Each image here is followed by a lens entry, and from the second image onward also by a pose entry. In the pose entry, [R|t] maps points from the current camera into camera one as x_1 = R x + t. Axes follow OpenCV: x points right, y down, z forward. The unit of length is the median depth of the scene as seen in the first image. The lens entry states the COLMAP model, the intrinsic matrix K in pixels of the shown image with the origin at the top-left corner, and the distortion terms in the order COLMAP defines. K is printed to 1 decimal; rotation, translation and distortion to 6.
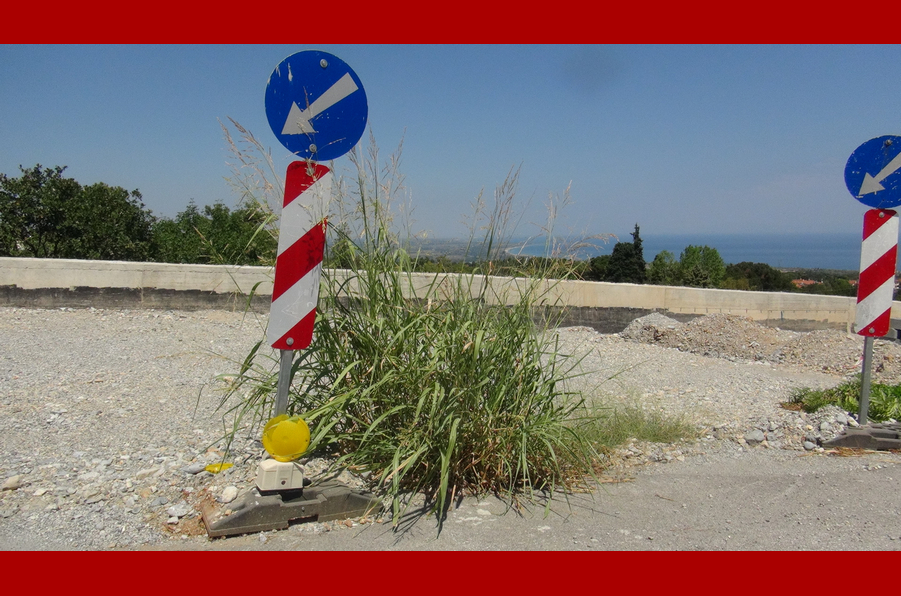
lens RADIAL K [[684.7, 0, 443.0], [0, 684.7, 296.9], [0, 0, 1]] dist [-0.013972, -0.004339]
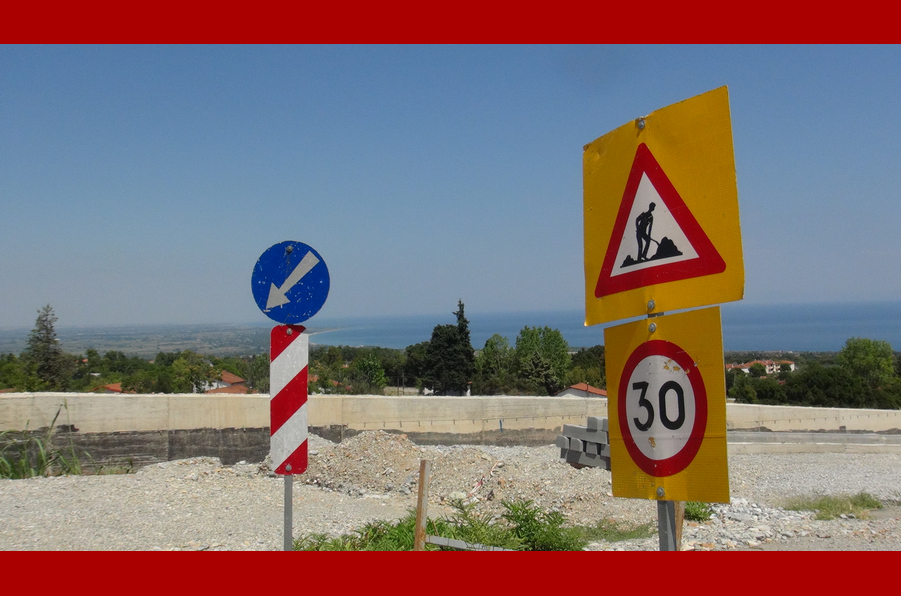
lens RADIAL K [[931.0, 0, 455.6], [0, 931.0, 291.5], [0, 0, 1]] dist [-0.004847, 0.000000]
pose [[0.967686, -0.014388, 0.251747, 0.210253], [0.043619, 0.992871, -0.110922, -0.011968], [-0.248357, 0.118319, 0.961415, -0.071545]]
